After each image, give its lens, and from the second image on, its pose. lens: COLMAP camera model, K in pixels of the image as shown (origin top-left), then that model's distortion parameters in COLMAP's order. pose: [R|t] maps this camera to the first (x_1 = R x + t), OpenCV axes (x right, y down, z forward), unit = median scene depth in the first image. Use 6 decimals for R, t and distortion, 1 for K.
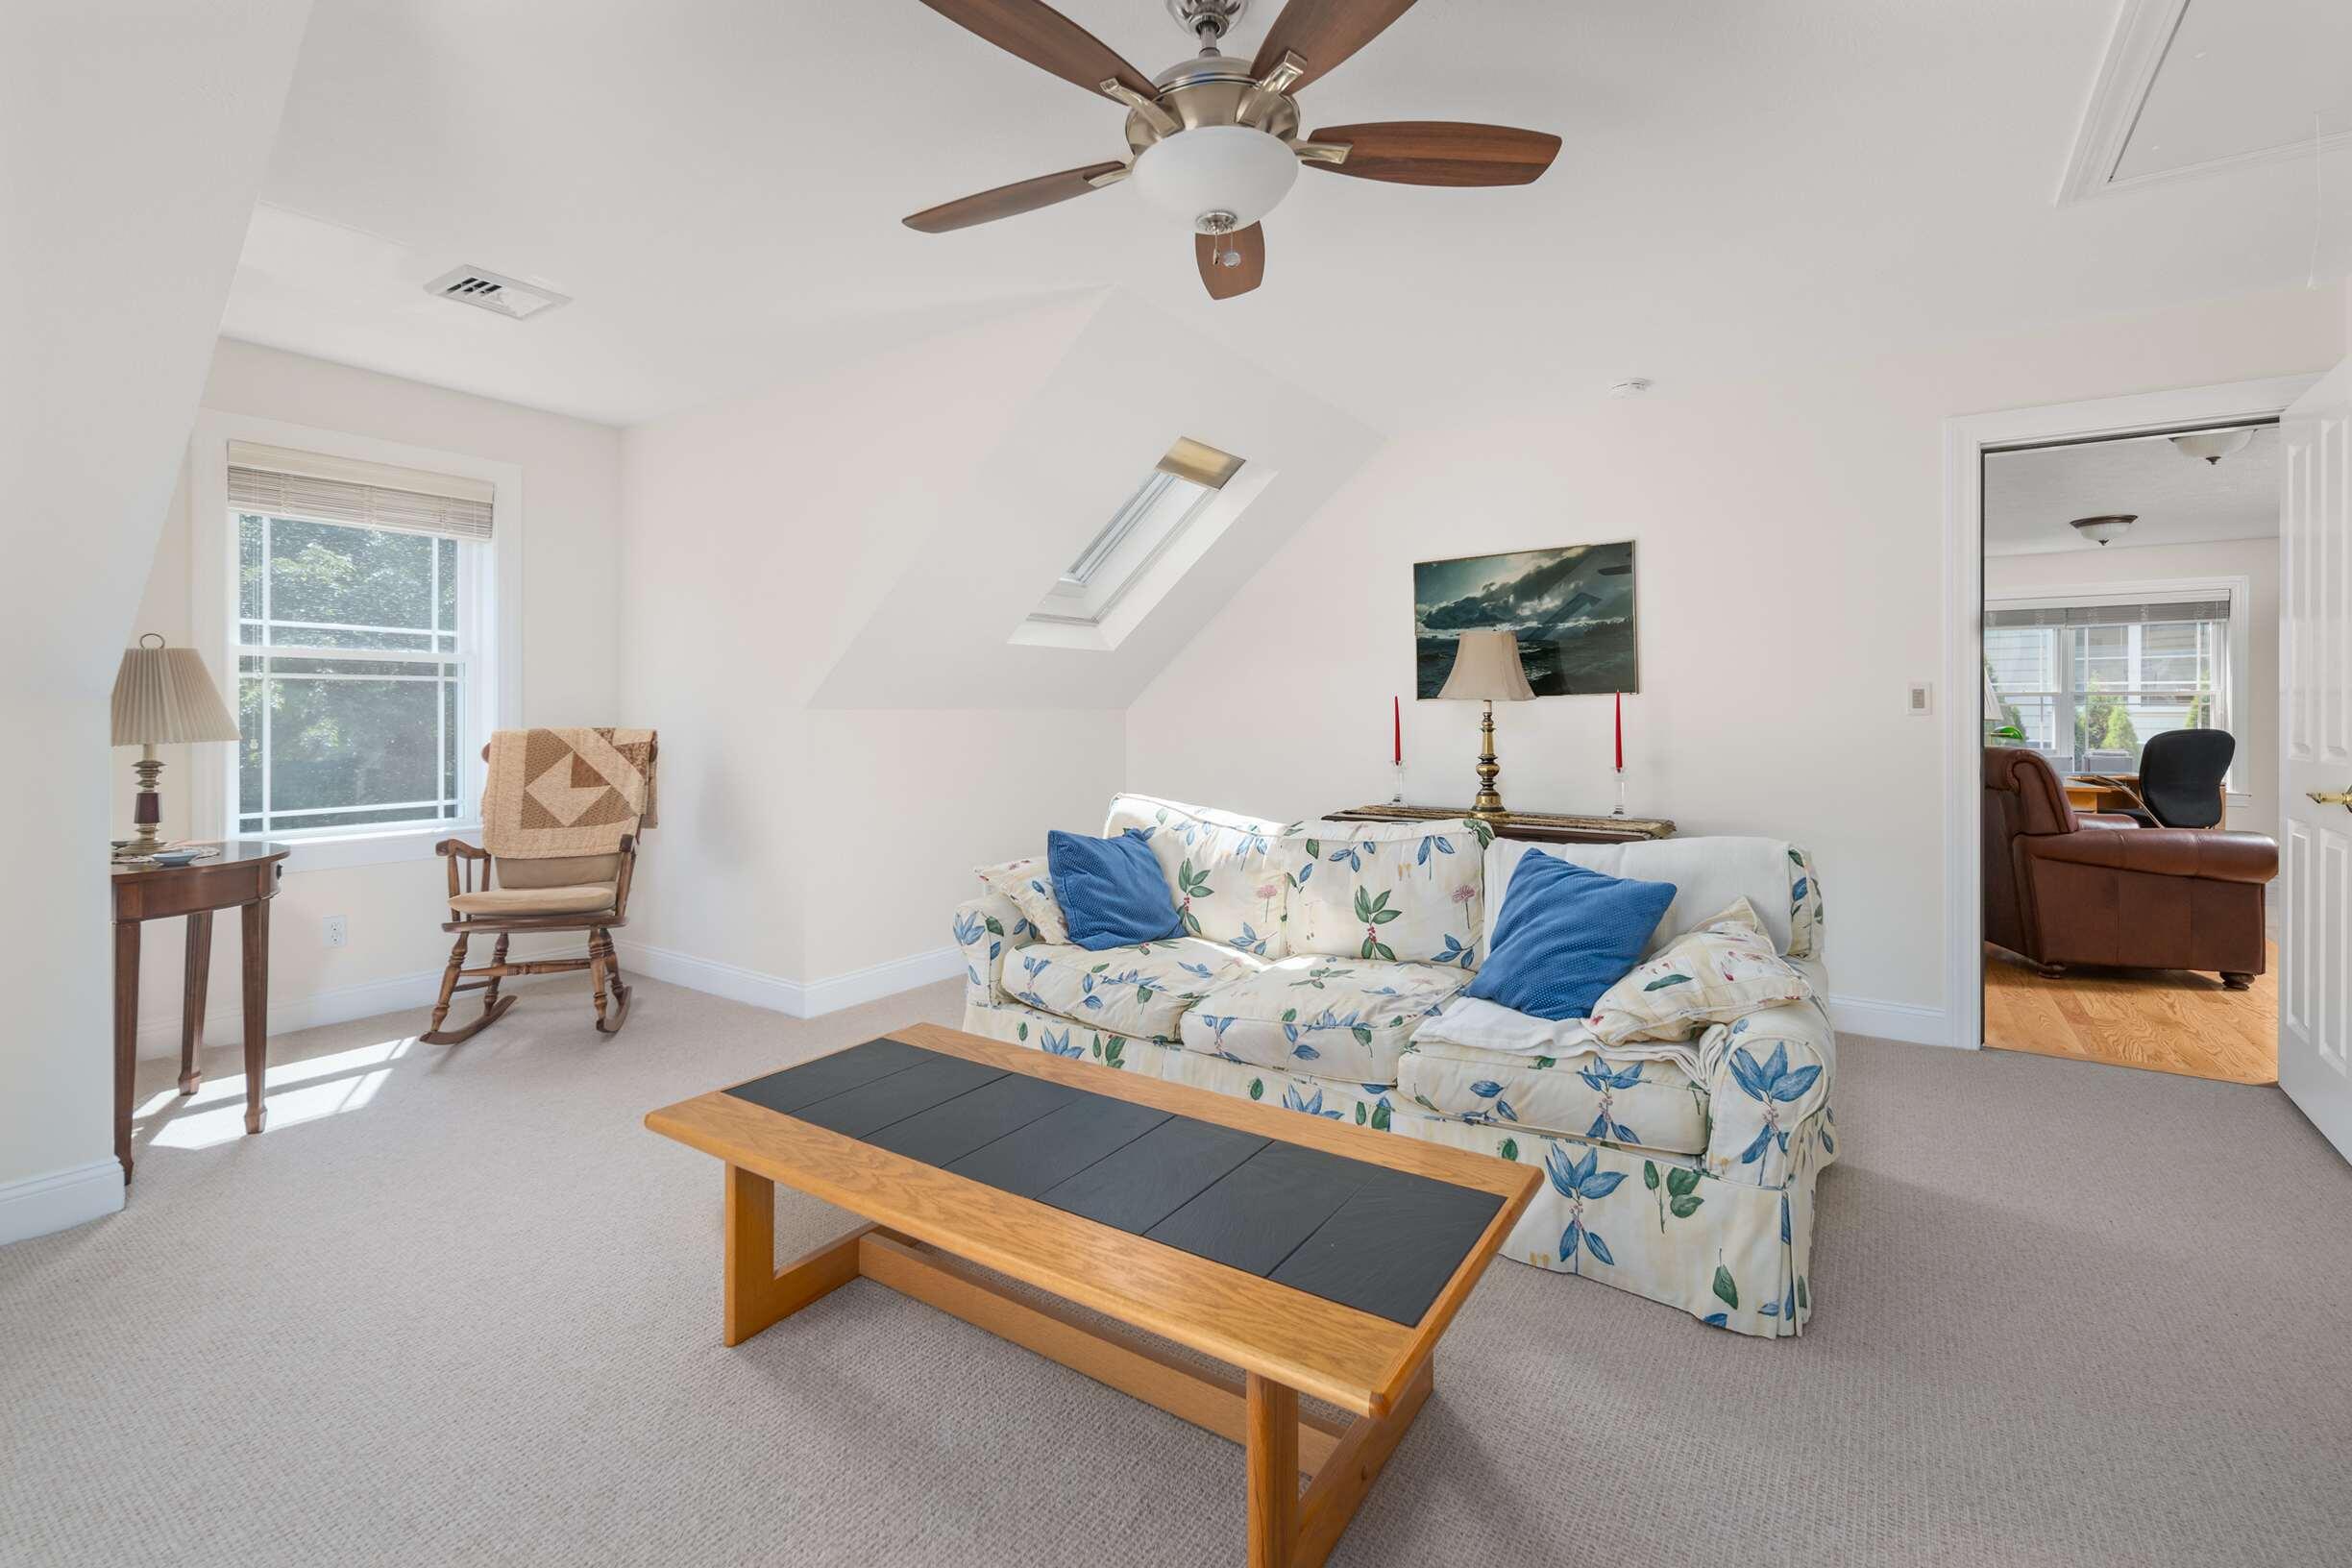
lens RADIAL K [[1017.0, 0, 1143.3], [0, 1017.0, 722.0], [0, 0, 1]] dist [0.001728, 0.000087]
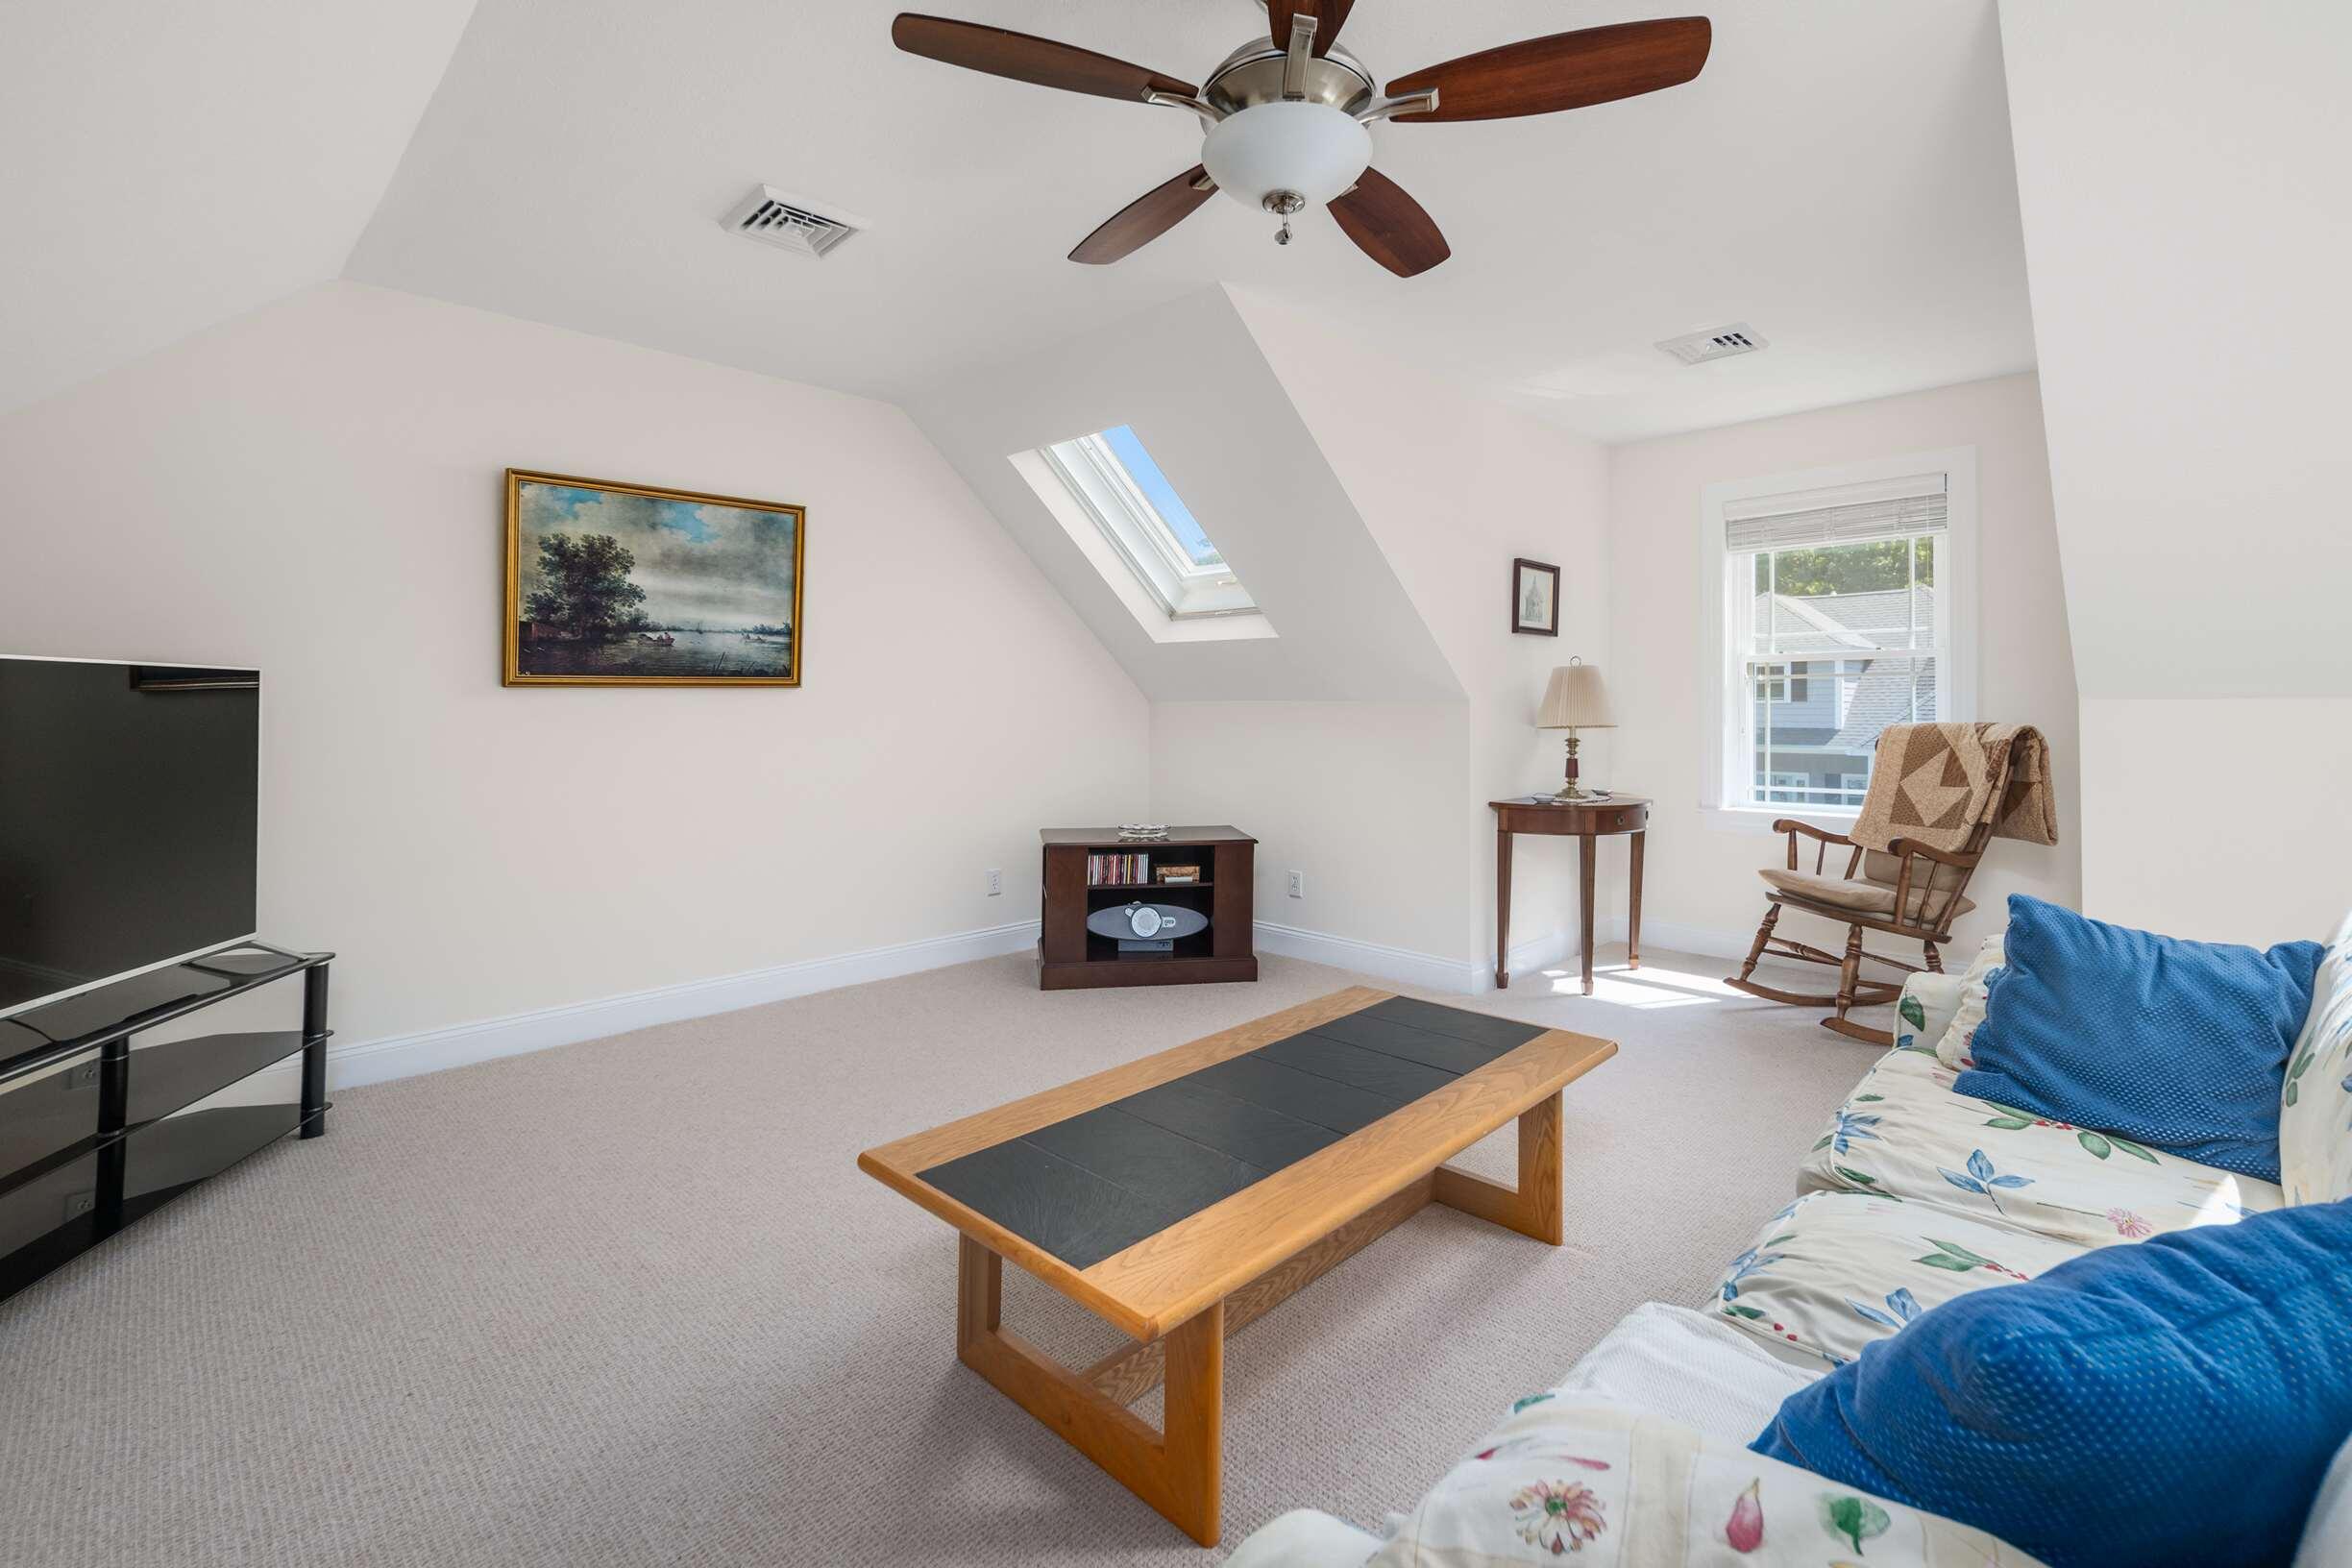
lens RADIAL K [[1017.0, 0, 1194.8], [0, 1017.0, 699.5], [0, 0, 1]] dist [0.001728, 0.000087]
pose [[-0.201856, -0.016675, -0.979273, 0.514263], [-0.005596, 0.999858, -0.015872, 0.004481], [0.979399, 0.002276, -0.201921, 0.555756]]
